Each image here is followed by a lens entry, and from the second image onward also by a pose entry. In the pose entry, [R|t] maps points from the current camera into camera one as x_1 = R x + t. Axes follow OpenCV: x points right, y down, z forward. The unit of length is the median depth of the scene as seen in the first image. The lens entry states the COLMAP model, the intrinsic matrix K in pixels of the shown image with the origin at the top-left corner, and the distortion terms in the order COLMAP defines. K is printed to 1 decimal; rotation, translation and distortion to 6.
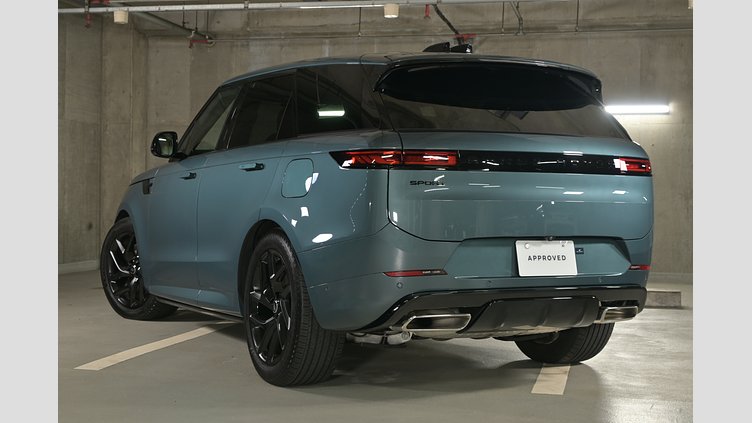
lens RADIAL K [[1025.6, 0, 376.0], [0, 1025.6, 211.5], [0, 0, 1]] dist [0.008159, -0.008348]
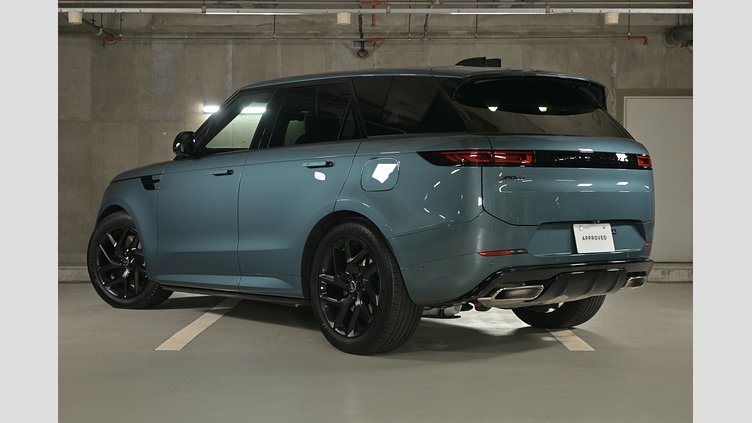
lens RADIAL K [[1025.6, 0, 376.0], [0, 1025.6, 211.5], [0, 0, 1]] dist [0.008159, -0.008348]
pose [[0.976438, -0.016716, 0.215152, -0.206617], [0.014944, 0.999840, 0.009862, -0.001255], [-0.215282, -0.006415, 0.976531, -0.080780]]
